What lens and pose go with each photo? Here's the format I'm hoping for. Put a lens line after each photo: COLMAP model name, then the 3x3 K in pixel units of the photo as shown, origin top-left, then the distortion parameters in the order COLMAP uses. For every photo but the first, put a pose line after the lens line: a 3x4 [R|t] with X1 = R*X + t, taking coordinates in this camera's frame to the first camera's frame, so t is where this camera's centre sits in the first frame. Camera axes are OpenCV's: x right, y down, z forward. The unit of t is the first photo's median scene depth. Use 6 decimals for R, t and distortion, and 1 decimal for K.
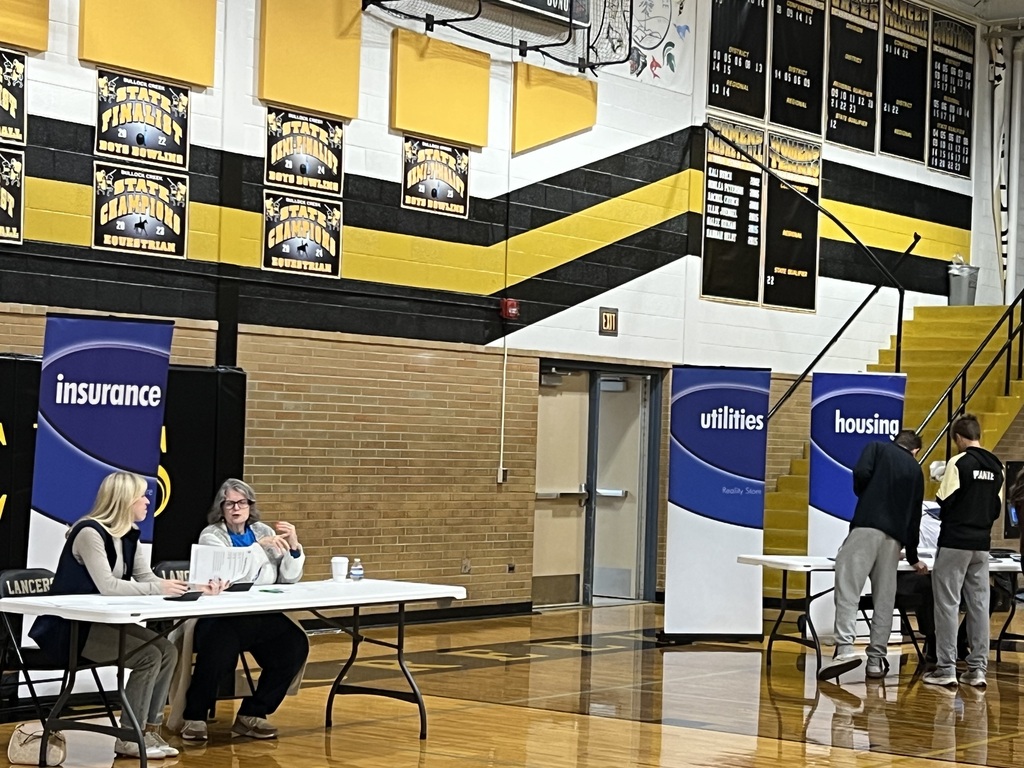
lens RADIAL K [[2182.5, 0, 509.3], [0, 2182.5, 389.6], [0, 0, 1]] dist [0.135641, 0.000000]
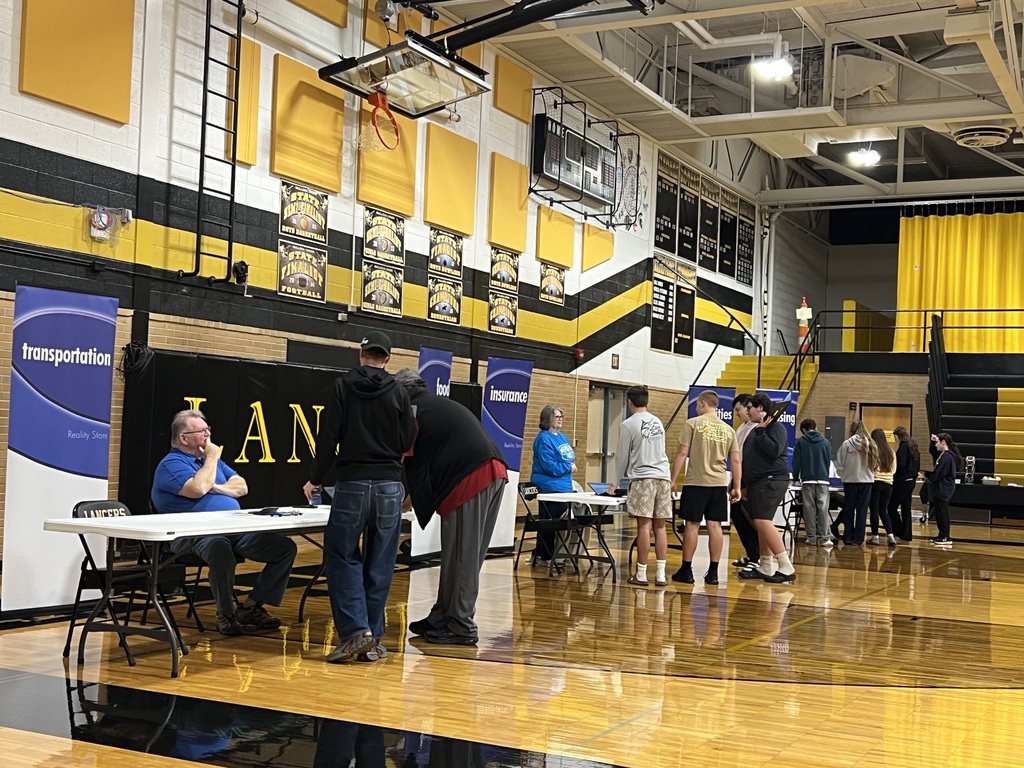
lens RADIAL K [[1347.2, 0, 514.7], [0, 1347.2, 390.7], [0, 0, 1]] dist [0.131825, 0.000000]
pose [[0.985448, 0.010584, 0.169646, -0.275975], [-0.009142, 0.999915, -0.009276, 0.006164], [-0.169729, 0.007590, 0.985461, -0.143340]]
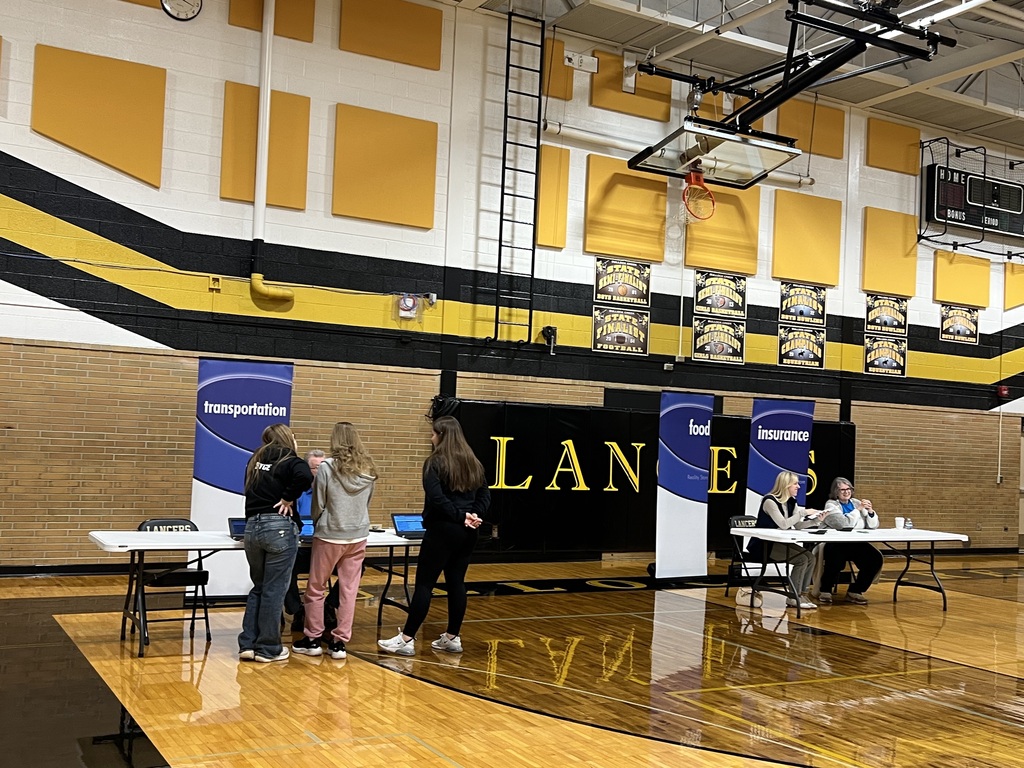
lens RADIAL K [[1080.9, 0, 507.0], [0, 1080.9, 387.9], [0, 0, 1]] dist [0.048637, 0.000000]
pose [[0.903592, -0.010426, -0.428268, 0.018405], [-0.006429, 0.999261, -0.037890, -0.001479], [0.428346, 0.036991, 0.902857, -0.045516]]
